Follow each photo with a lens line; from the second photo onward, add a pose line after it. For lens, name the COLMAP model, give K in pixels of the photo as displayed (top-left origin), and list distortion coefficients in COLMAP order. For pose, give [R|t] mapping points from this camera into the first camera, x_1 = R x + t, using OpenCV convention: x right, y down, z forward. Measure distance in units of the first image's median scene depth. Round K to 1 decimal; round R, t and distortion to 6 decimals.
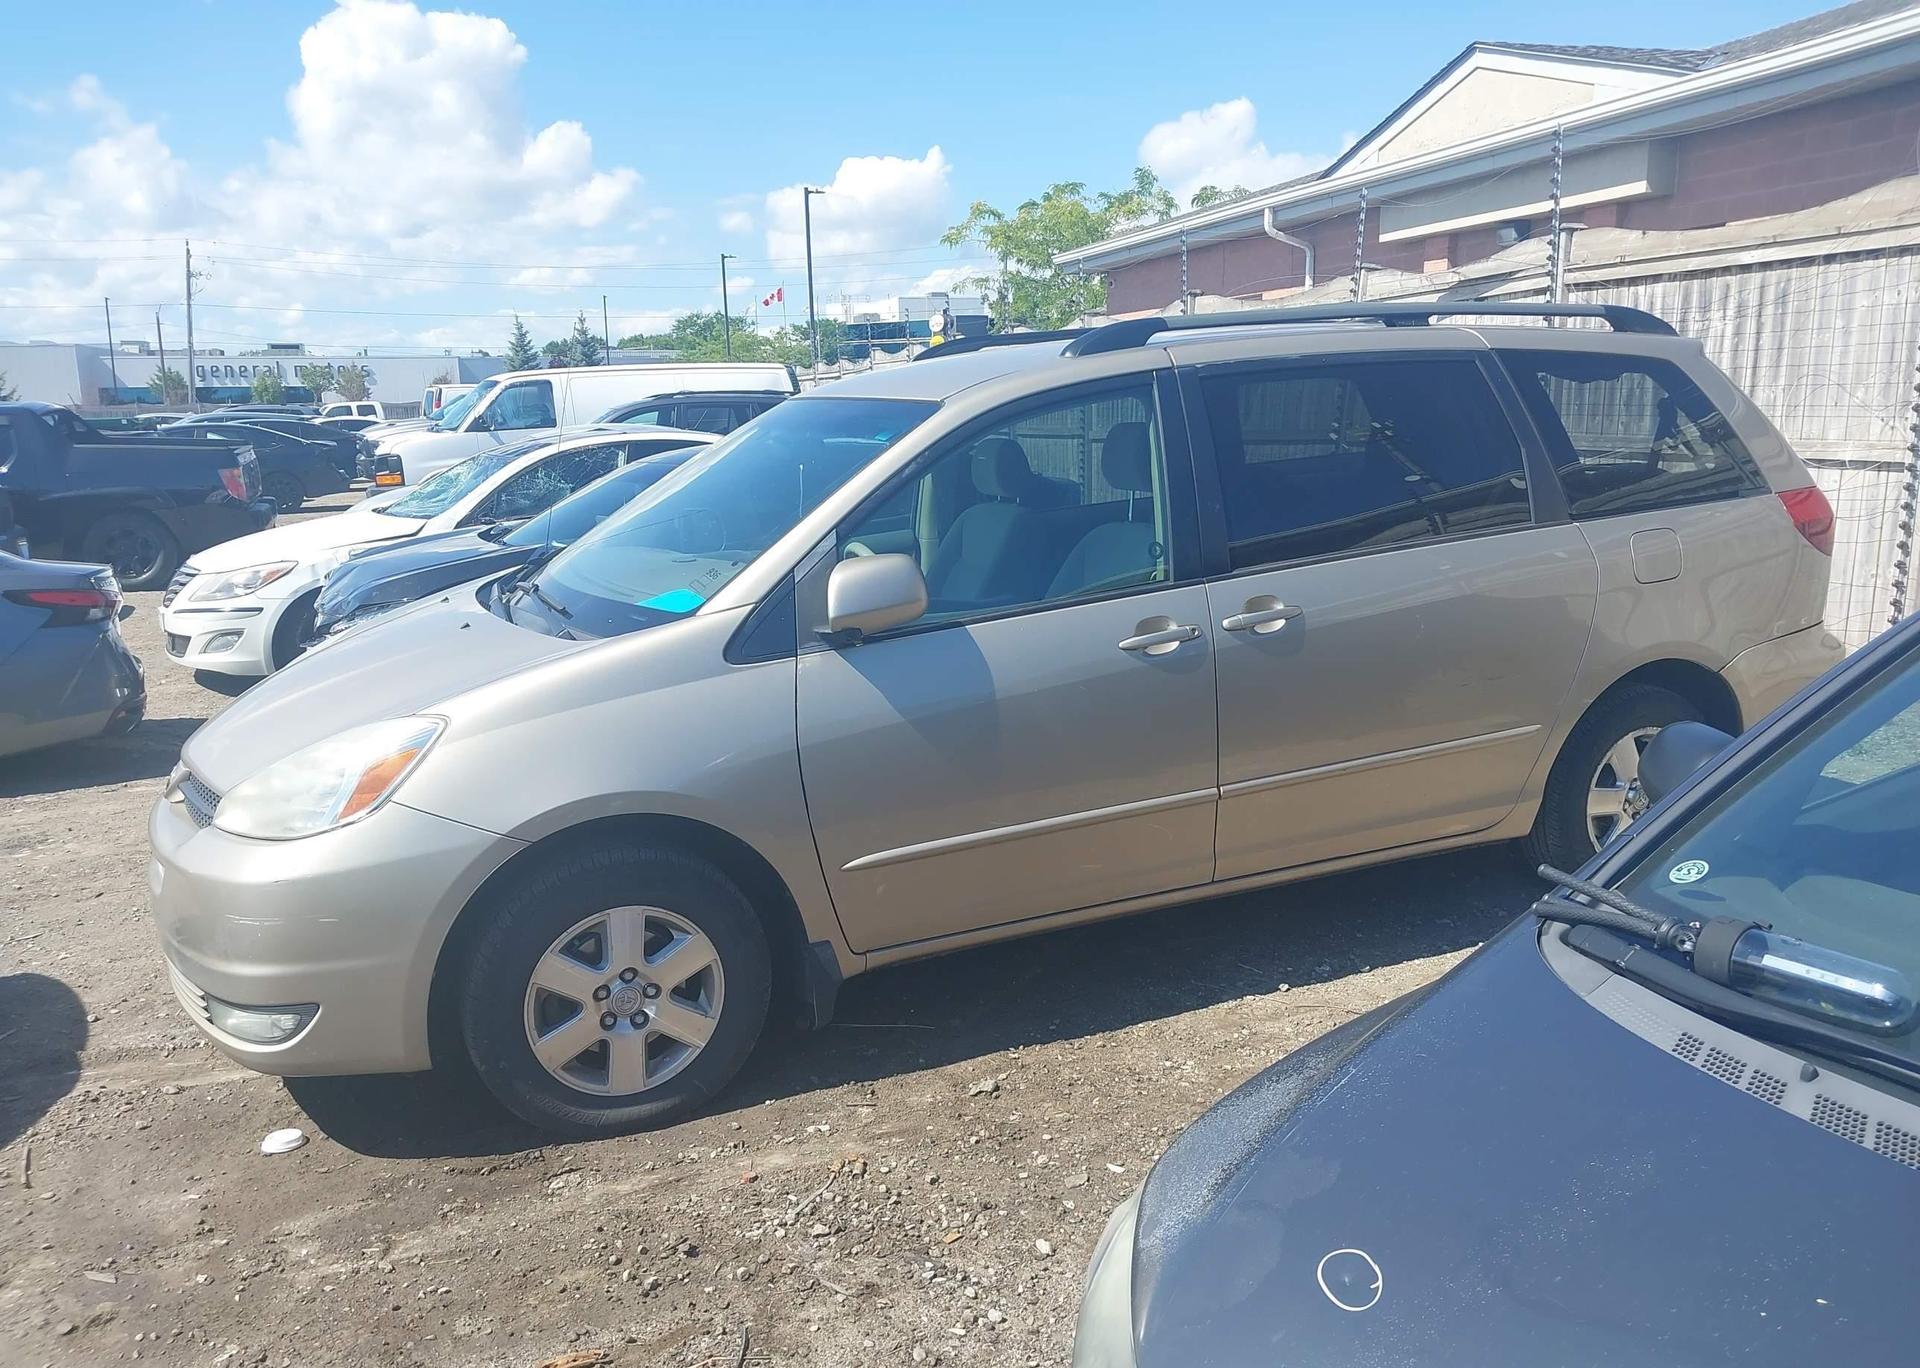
lens RADIAL K [[1423.5, 0, 956.8], [0, 1423.5, 685.3], [0, 0, 1]] dist [0.021215, -0.011263]
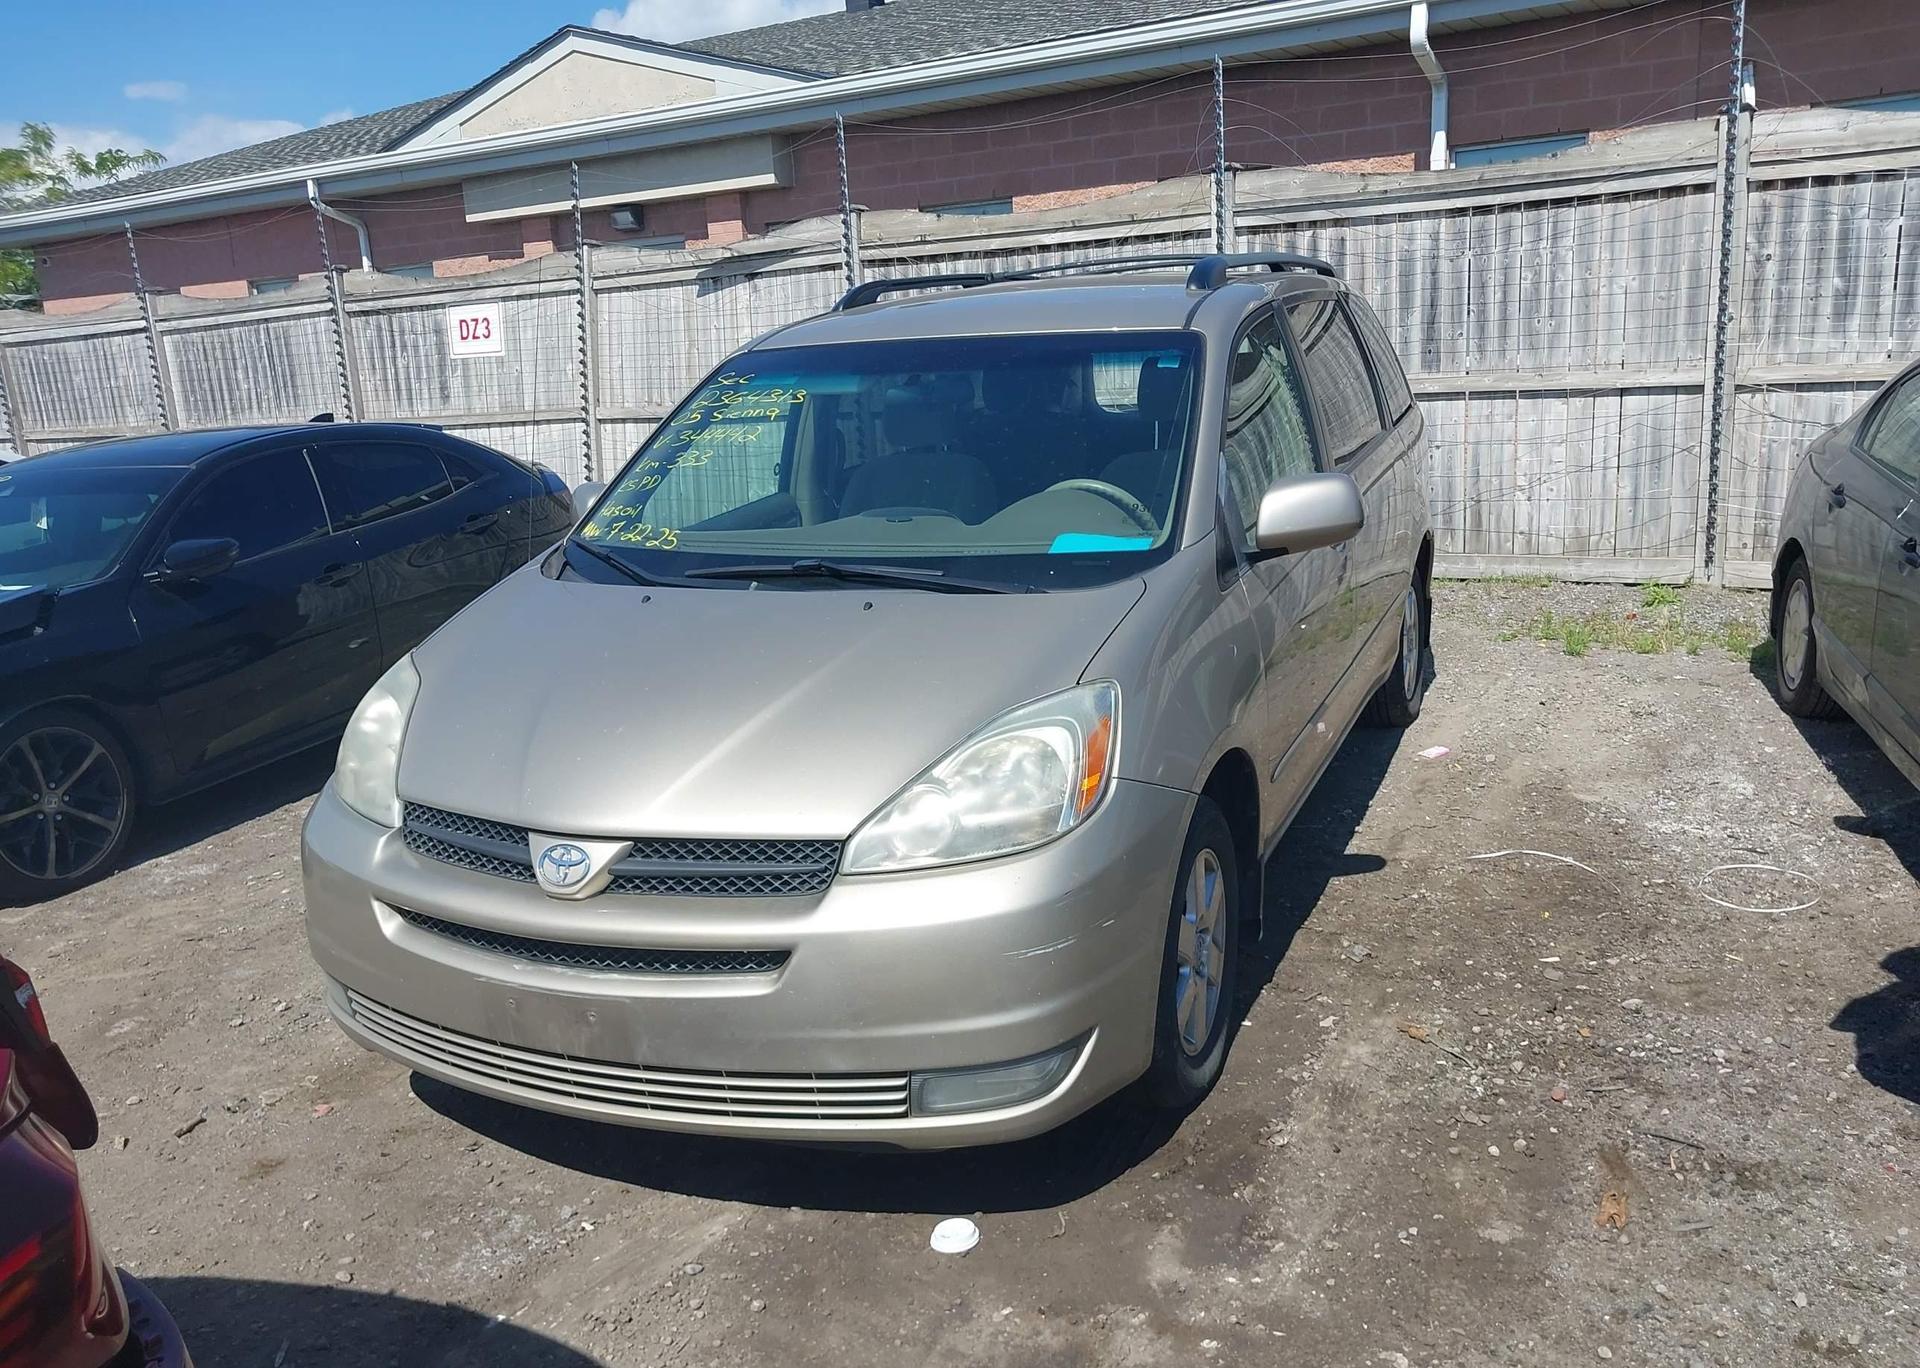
lens RADIAL K [[1423.5, 0, 1010.7], [0, 1423.5, 688.5], [0, 0, 1]] dist [0.021215, -0.011263]
pose [[0.754400, -0.171742, 0.633550, -0.244278], [0.165958, 0.983712, 0.069049, -0.010538], [-0.635089, 0.053053, 0.770615, 0.090328]]
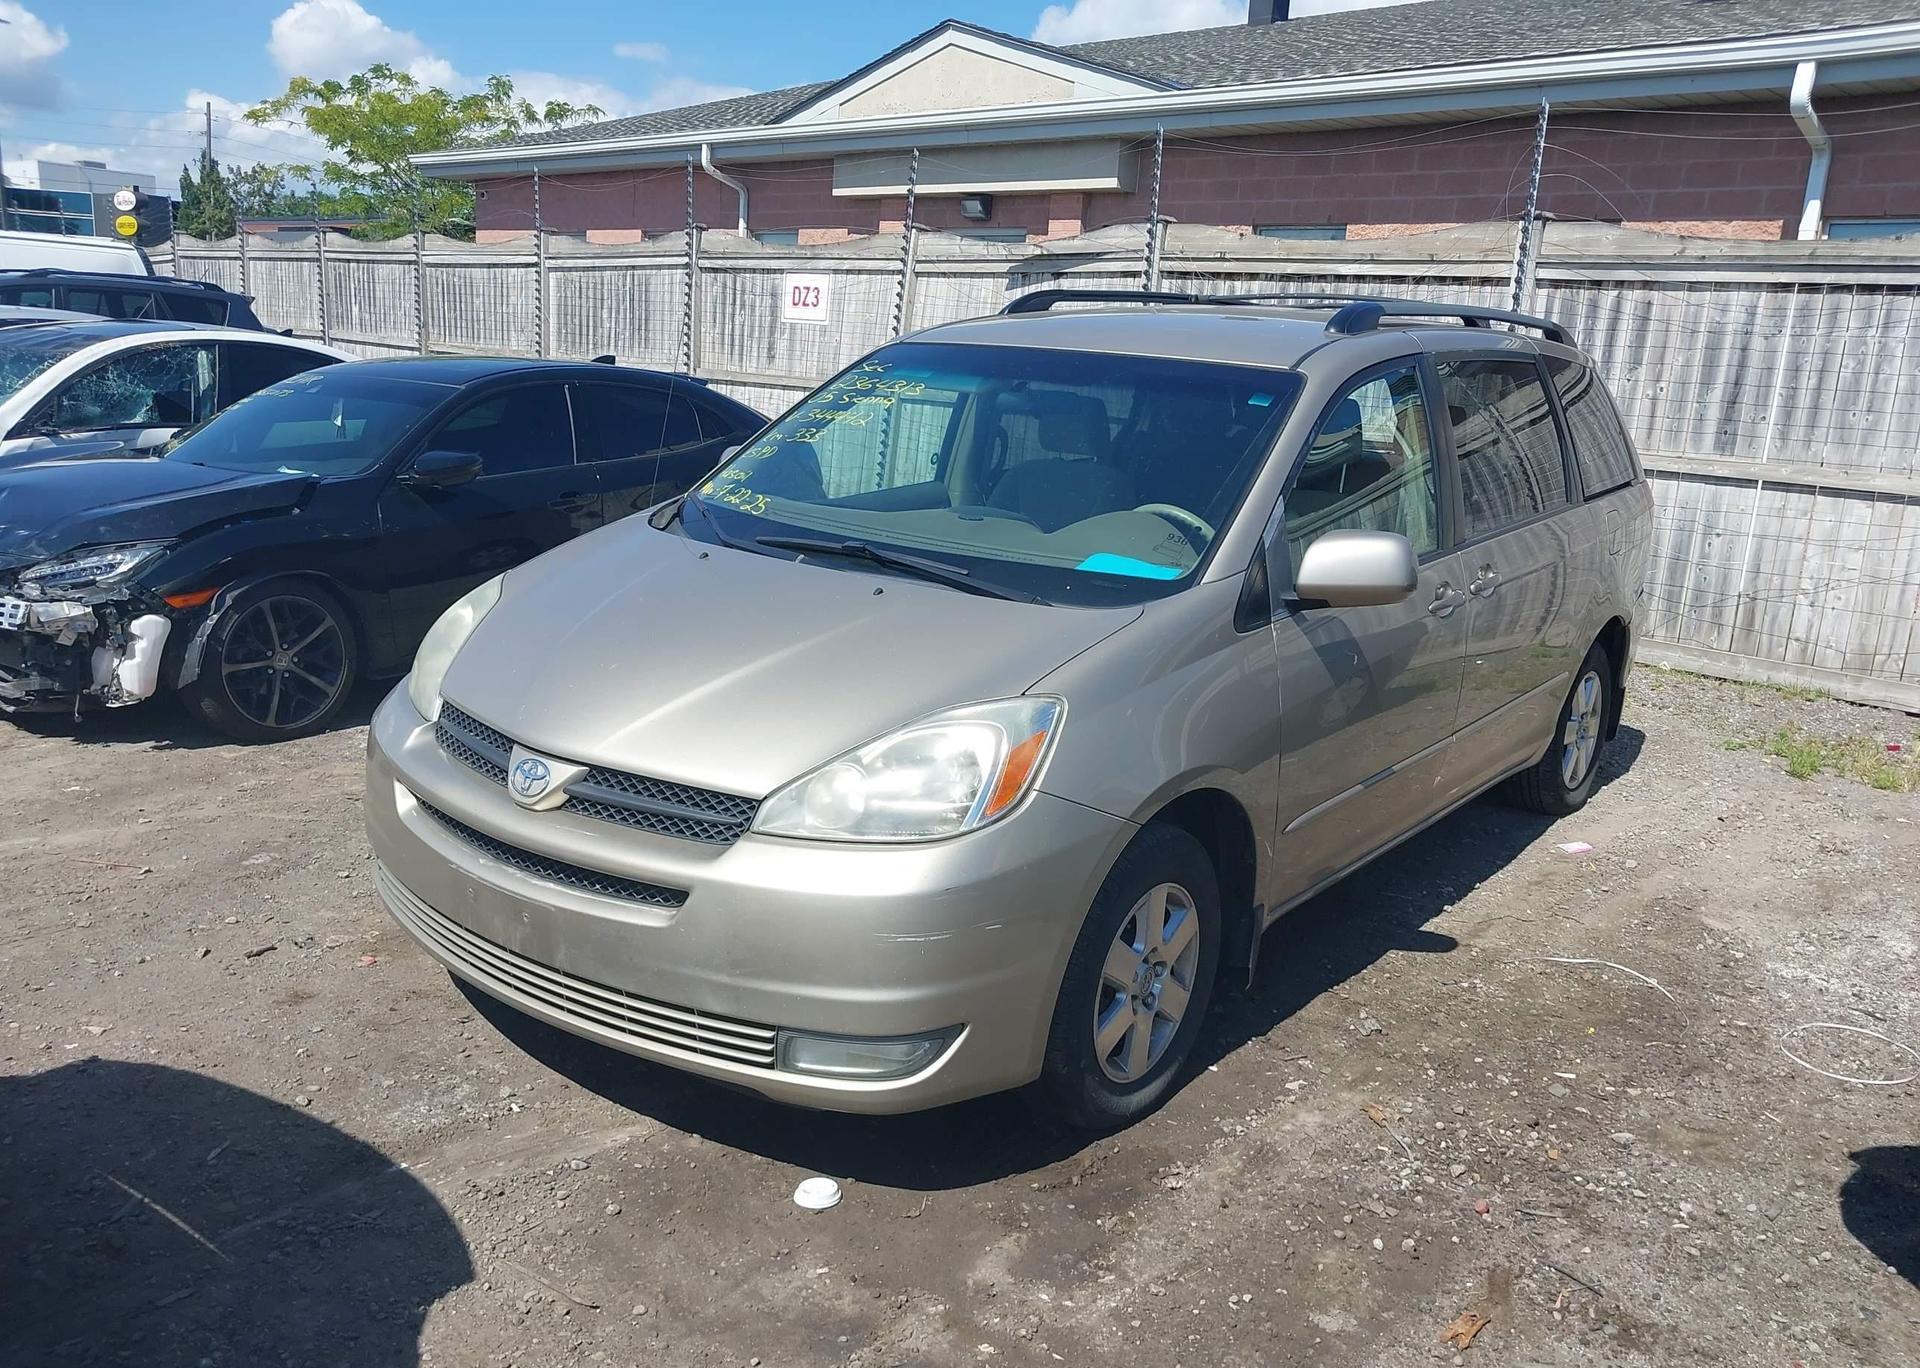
lens RADIAL K [[1423.5, 0, 1015.0], [0, 1423.5, 679.8], [0, 0, 1]] dist [0.021215, -0.011263]
pose [[0.882590, -0.027386, 0.469345, -0.204472], [0.009521, 0.999138, 0.040395, -0.005901], [-0.470046, -0.031184, 0.882091, 0.054491]]
